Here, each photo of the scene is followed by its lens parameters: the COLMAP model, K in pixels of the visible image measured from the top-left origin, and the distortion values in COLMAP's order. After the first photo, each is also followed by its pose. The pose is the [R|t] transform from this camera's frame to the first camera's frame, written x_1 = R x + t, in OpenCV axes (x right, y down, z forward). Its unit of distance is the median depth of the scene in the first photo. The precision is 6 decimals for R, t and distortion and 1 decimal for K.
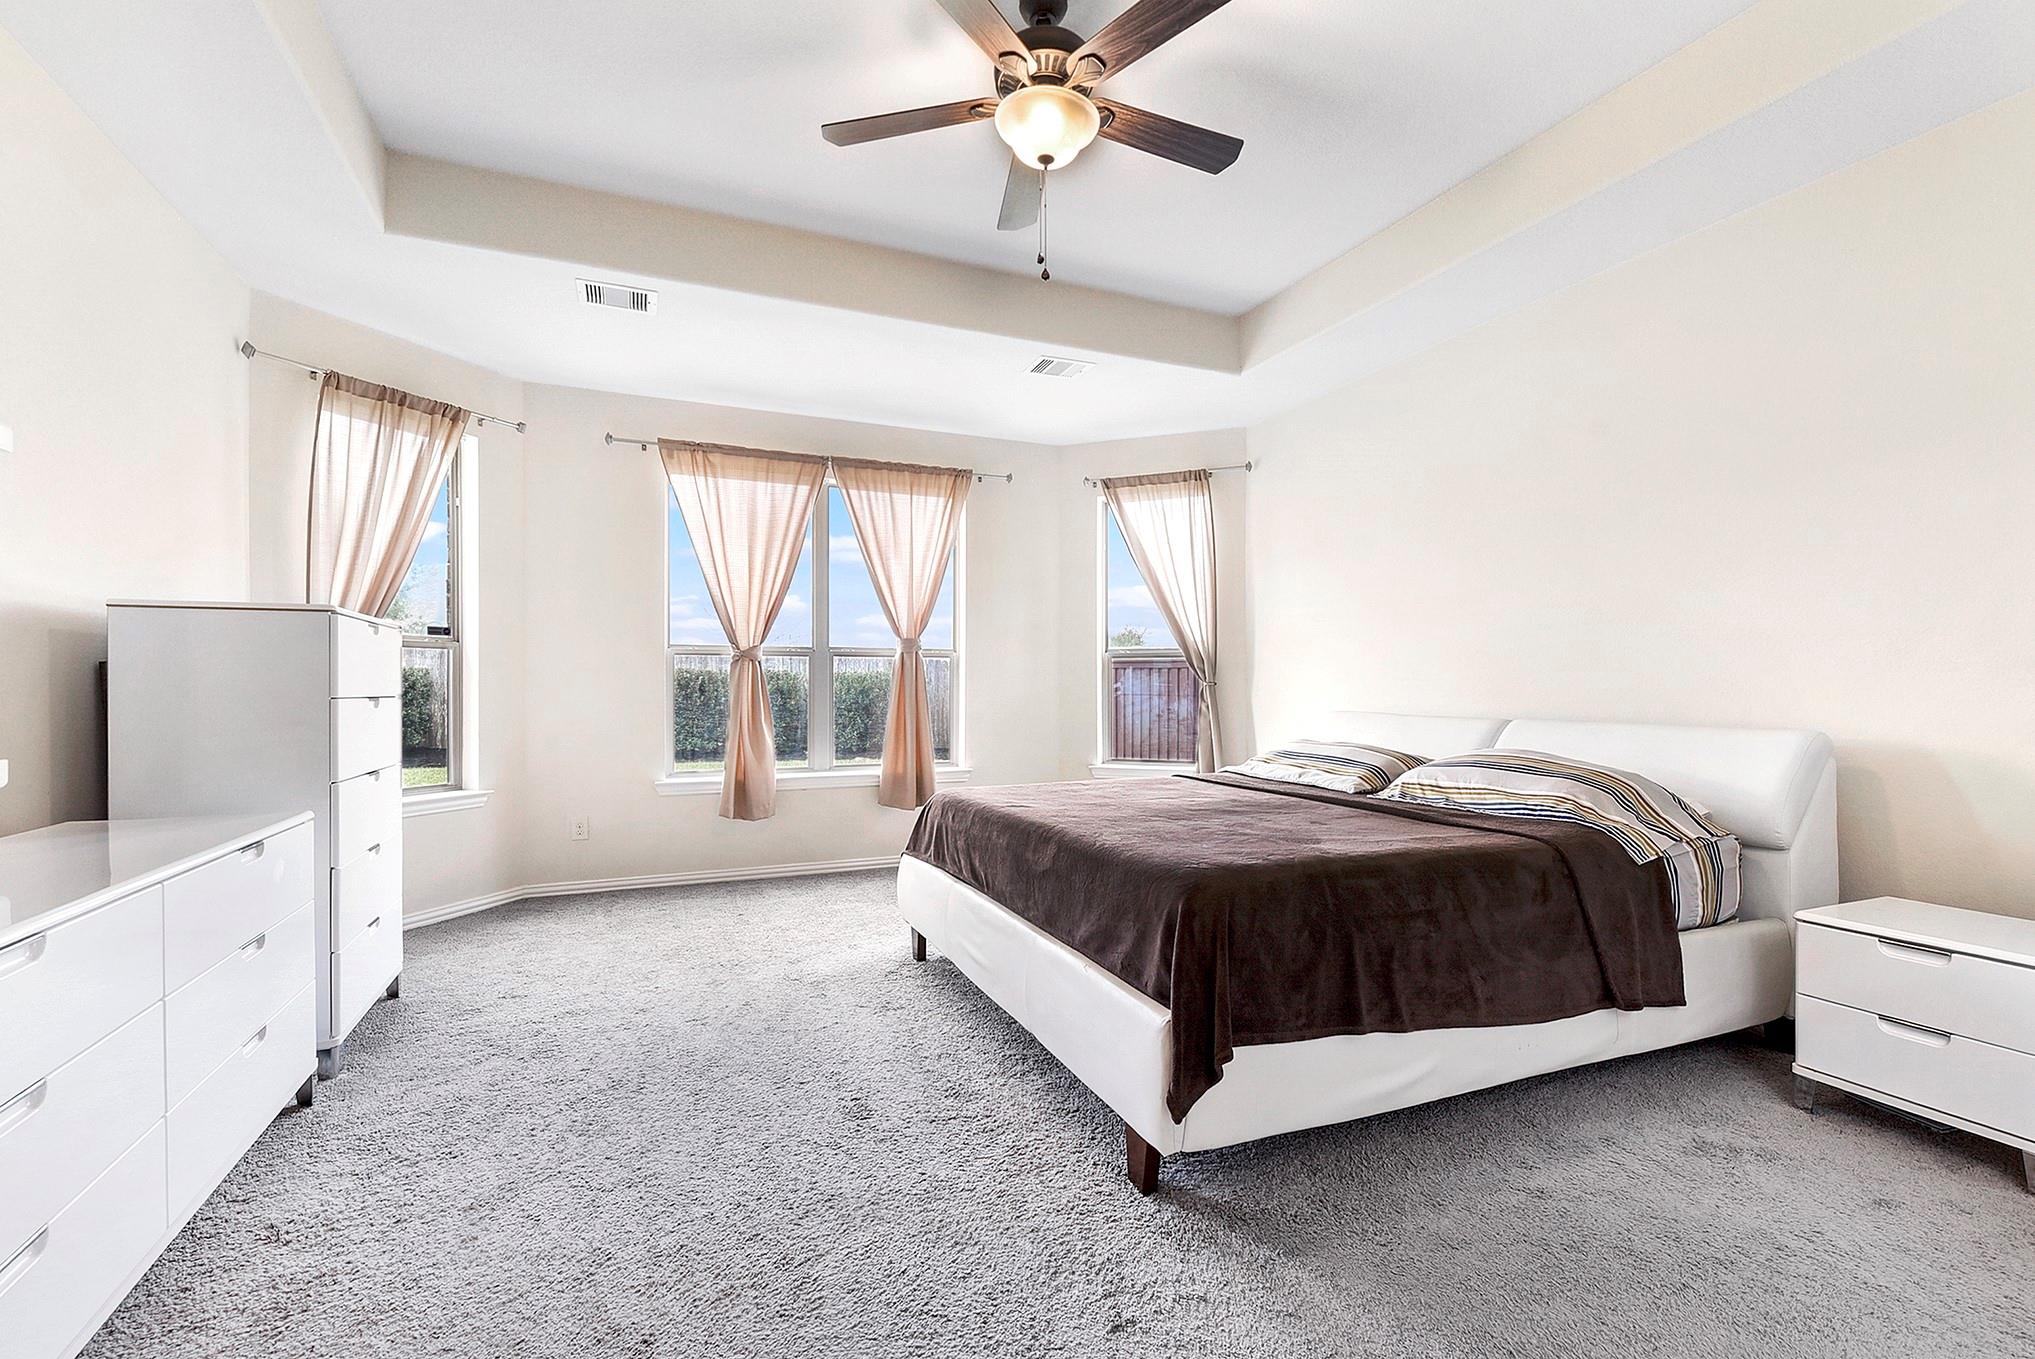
lens RADIAL K [[887.6, 0, 1012.8], [0, 887.6, 682.5], [0, 0, 1]] dist [0.013043, -0.009067]
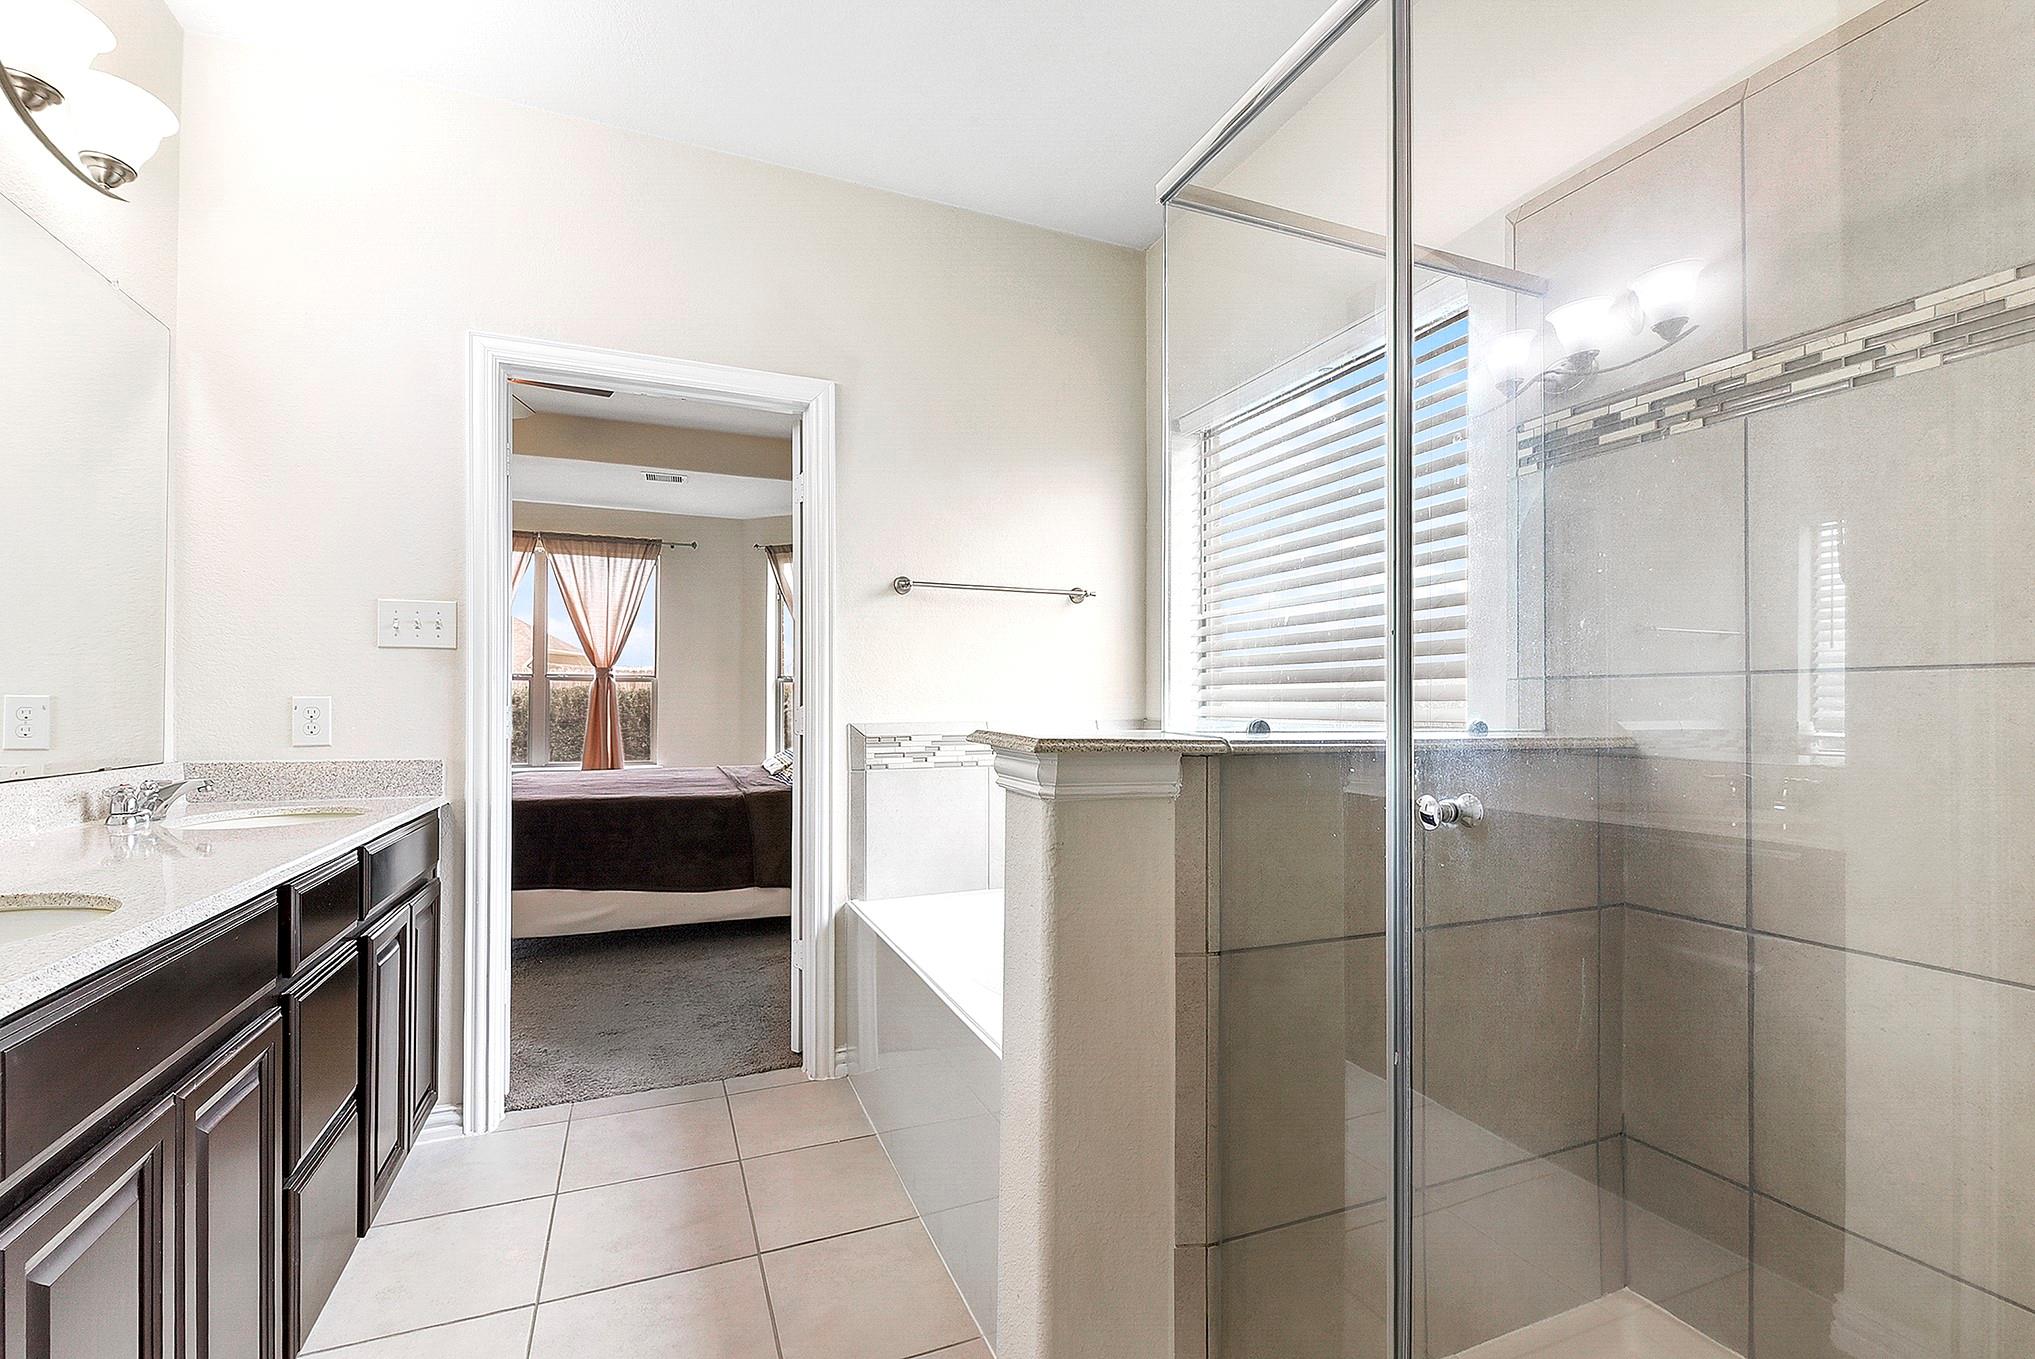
lens RADIAL K [[887.6, 0, 1018.1], [0, 887.6, 692.3], [0, 0, 1]] dist [0.013043, -0.009067]
pose [[0.999987, 0.005038, -0.000402, 0.505091], [-0.005041, 0.999955, -0.008029, -0.005123], [0.000362, 0.008031, 0.999968, -0.329998]]
